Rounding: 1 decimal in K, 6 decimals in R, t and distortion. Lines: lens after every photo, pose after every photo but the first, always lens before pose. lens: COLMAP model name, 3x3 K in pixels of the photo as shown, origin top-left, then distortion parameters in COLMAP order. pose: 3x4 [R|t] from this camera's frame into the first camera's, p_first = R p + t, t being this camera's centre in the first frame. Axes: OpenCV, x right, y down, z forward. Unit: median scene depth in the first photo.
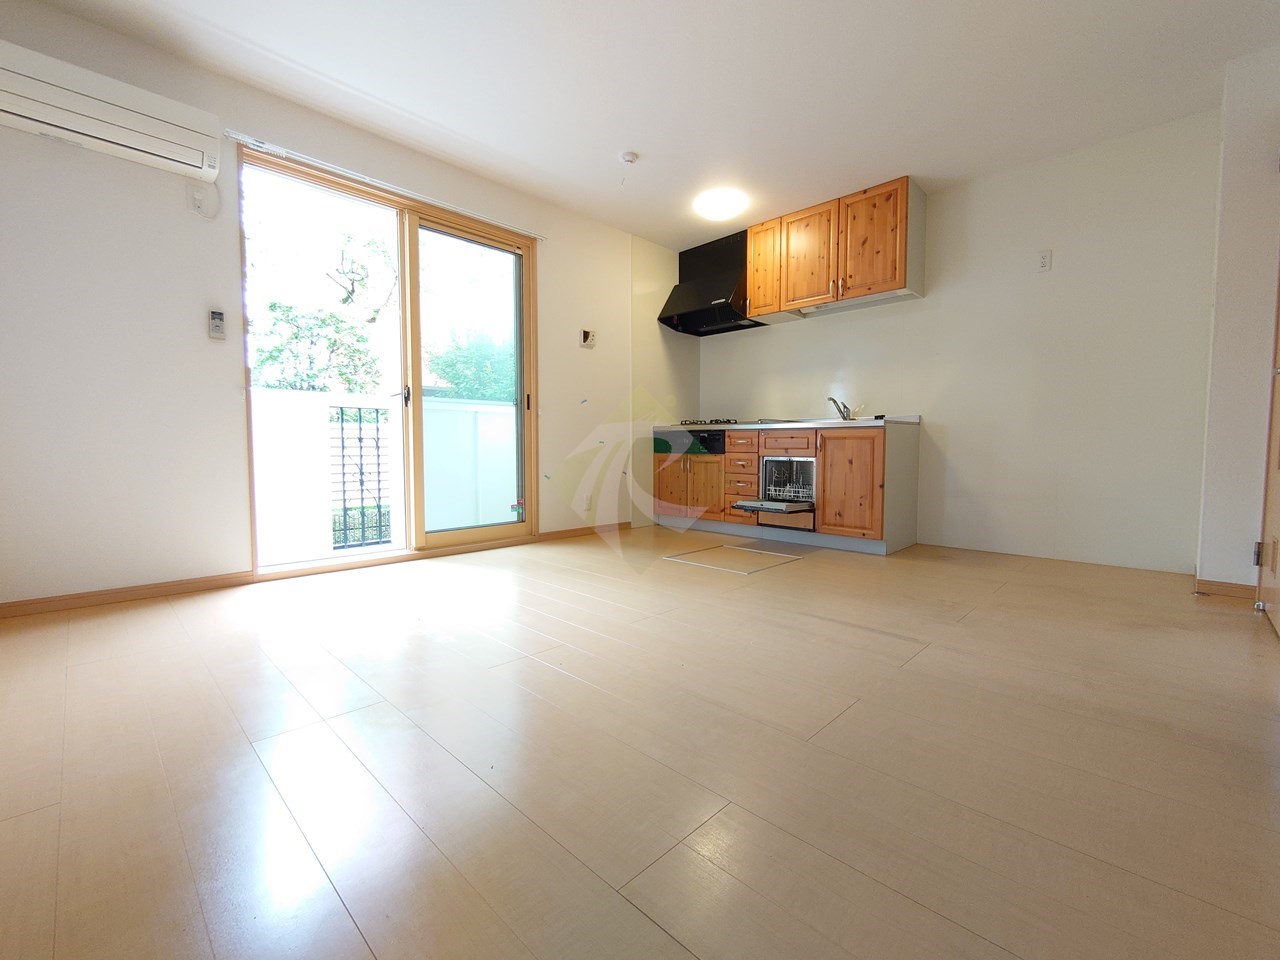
lens RADIAL K [[552.2, 0, 641.4], [0, 552.2, 478.4], [0, 0, 1]] dist [-0.008882, 0.000431]
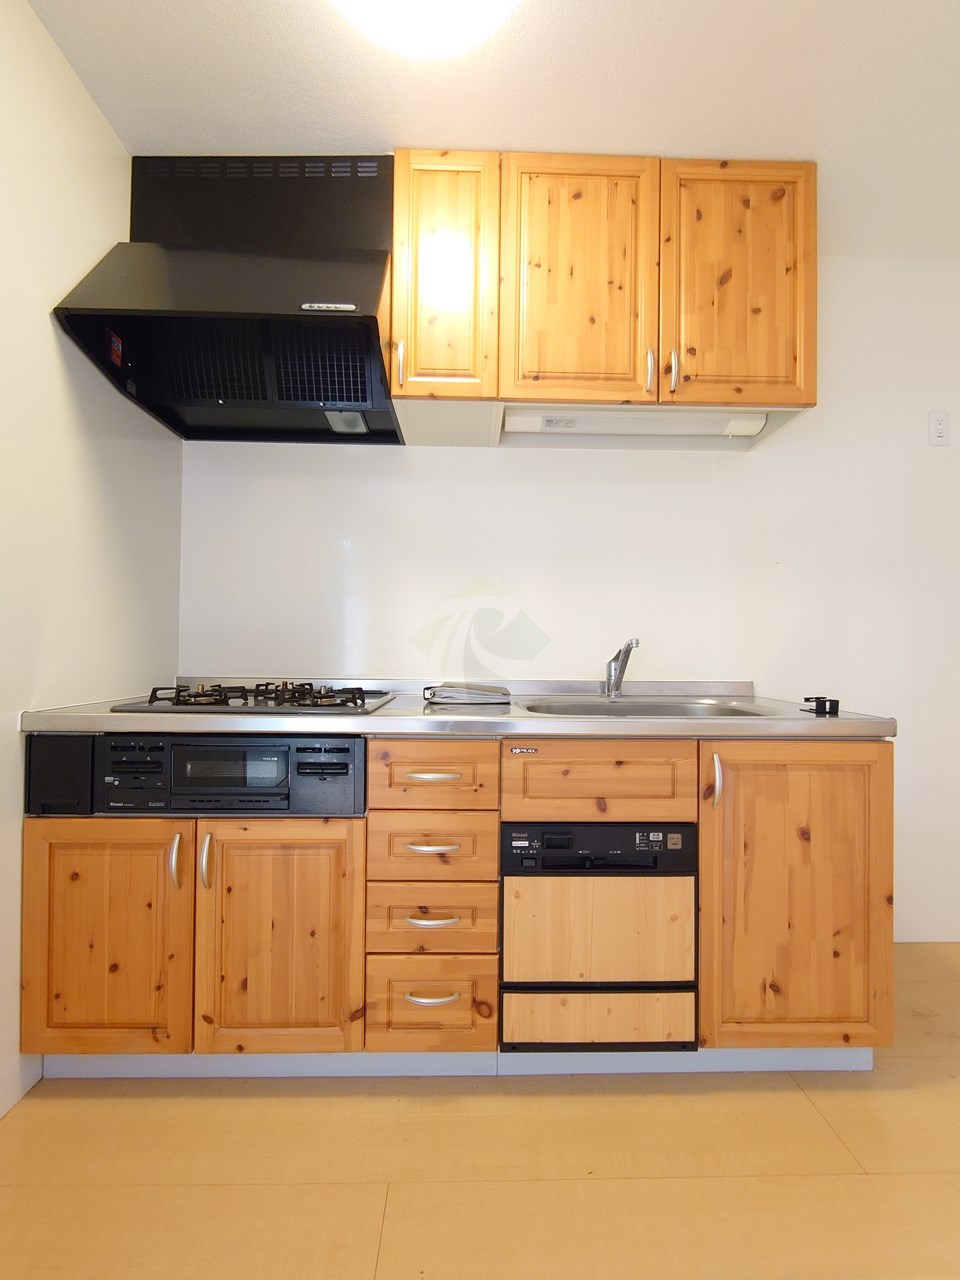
lens RADIAL K [[552.2, 0, 480.2], [0, 552.2, 645.1], [0, 0, 1]] dist [-0.008882, 0.000431]
pose [[0.693308, 0.017972, 0.720417, -0.018794], [0.033873, 0.997771, -0.057490, -0.120869], [-0.719845, 0.064261, 0.691154, 0.785529]]
